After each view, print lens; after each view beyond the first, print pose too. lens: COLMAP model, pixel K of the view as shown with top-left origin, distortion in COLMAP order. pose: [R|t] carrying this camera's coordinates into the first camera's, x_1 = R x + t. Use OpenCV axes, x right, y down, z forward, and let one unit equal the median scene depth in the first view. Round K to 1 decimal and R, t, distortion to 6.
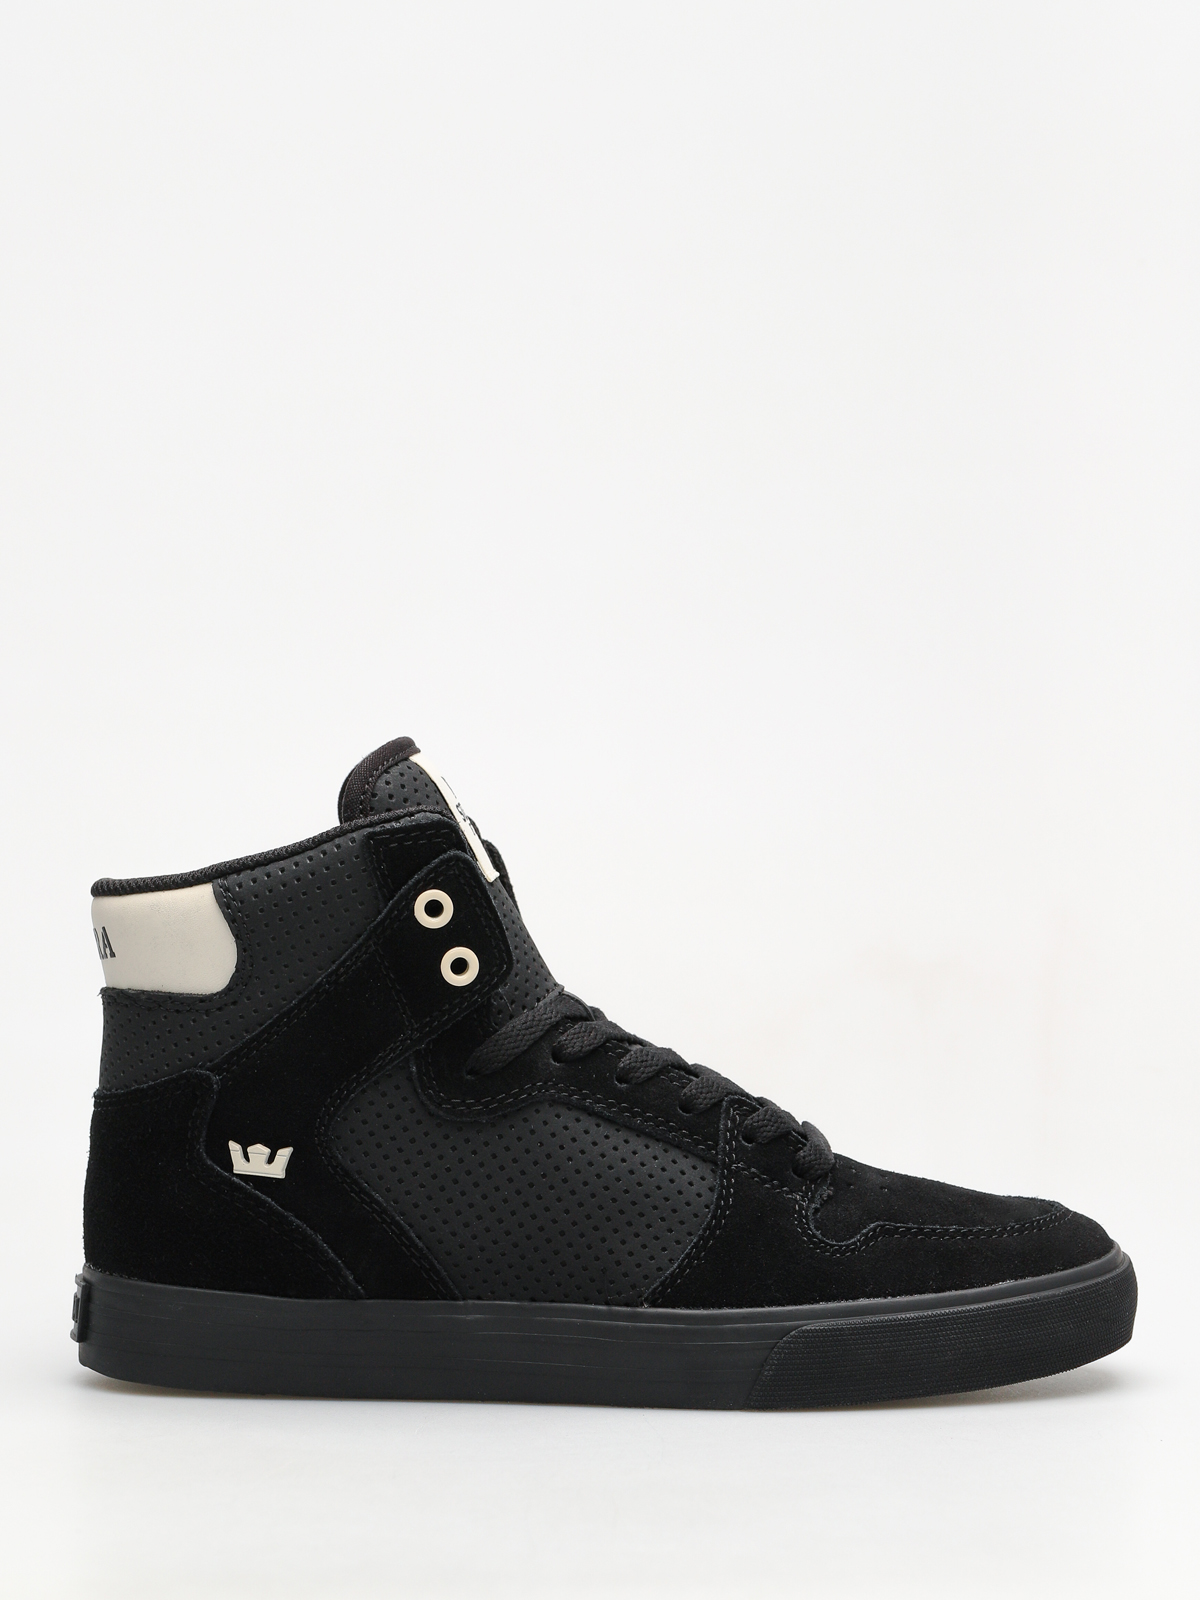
lens RADIAL K [[5029.3, 0, 600.0], [0, 5029.3, 800.0], [0, 0, 1]] dist [-0.049690, -0.794770]
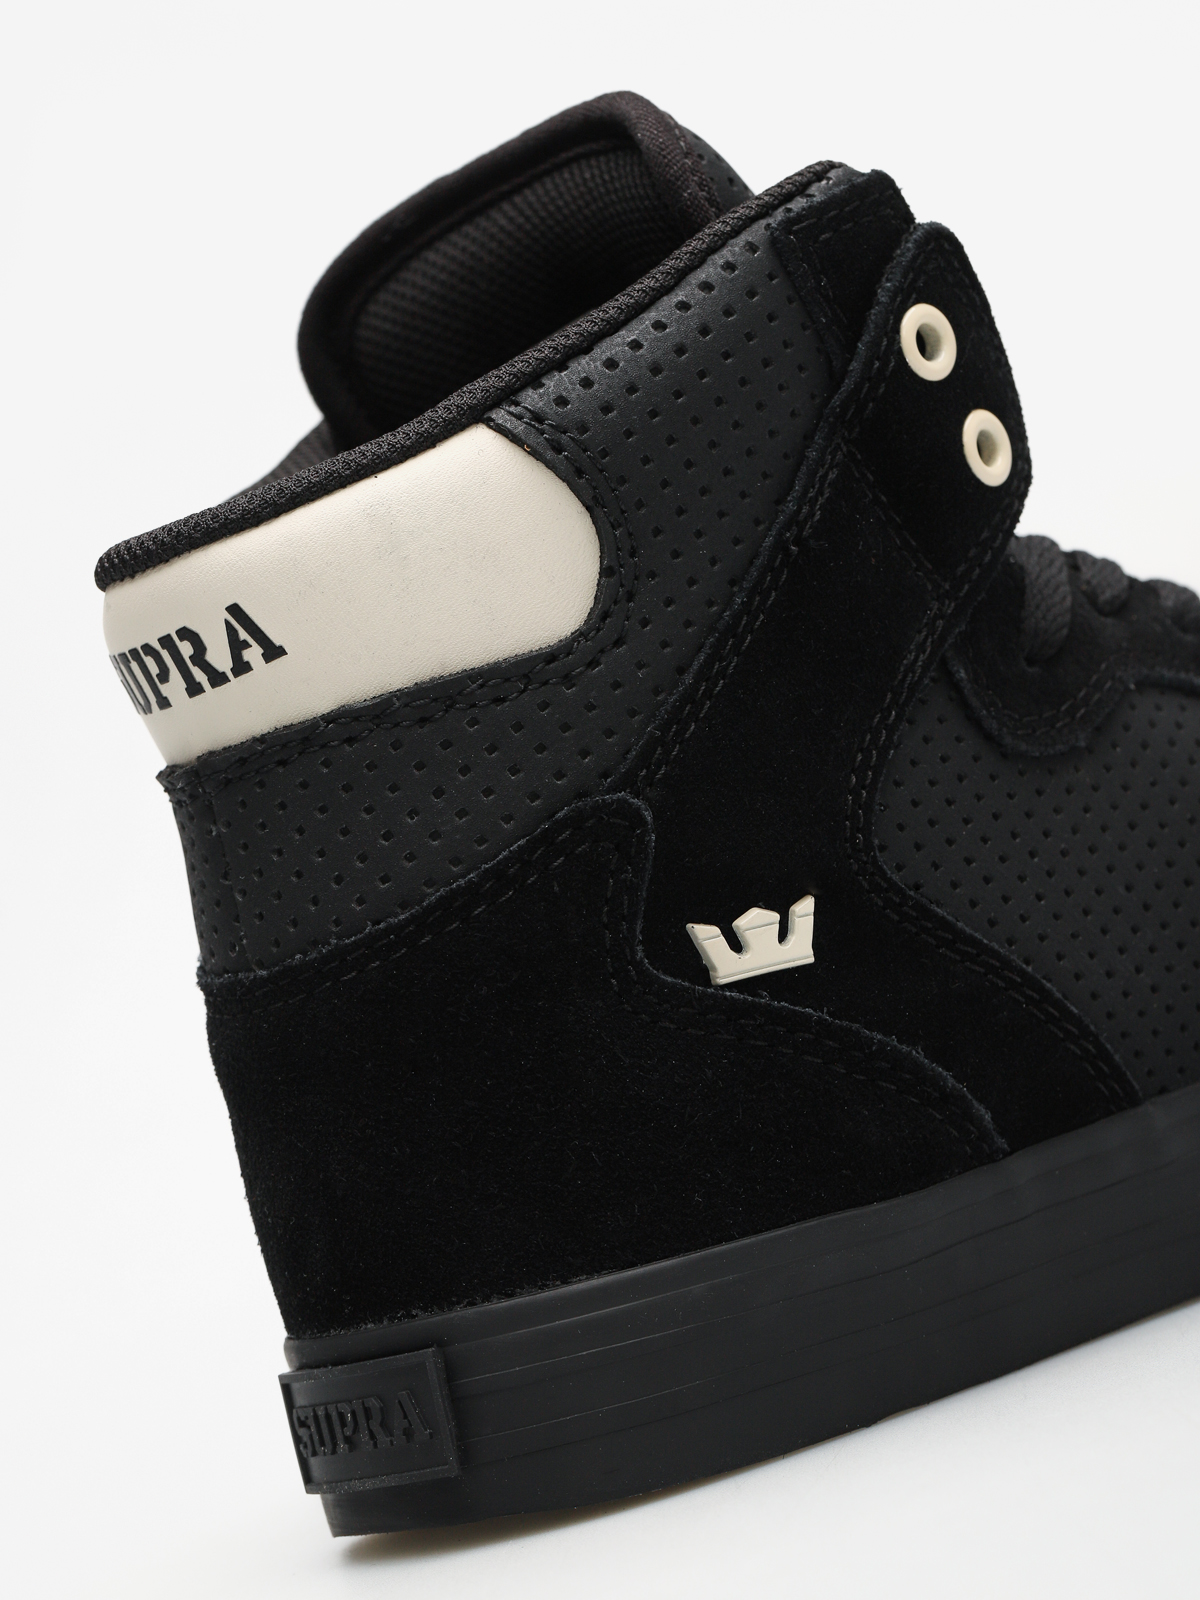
lens RADIAL K [[5029.3, 0, 600.0], [0, 5029.3, 800.0], [0, 0, 1]] dist [-0.049690, -0.794770]
pose [[0.779525, -0.255575, 0.571859, -0.350056], [0.301258, 0.953417, 0.015442, 0.046849], [-0.549167, 0.160240, 0.820206, 0.614690]]
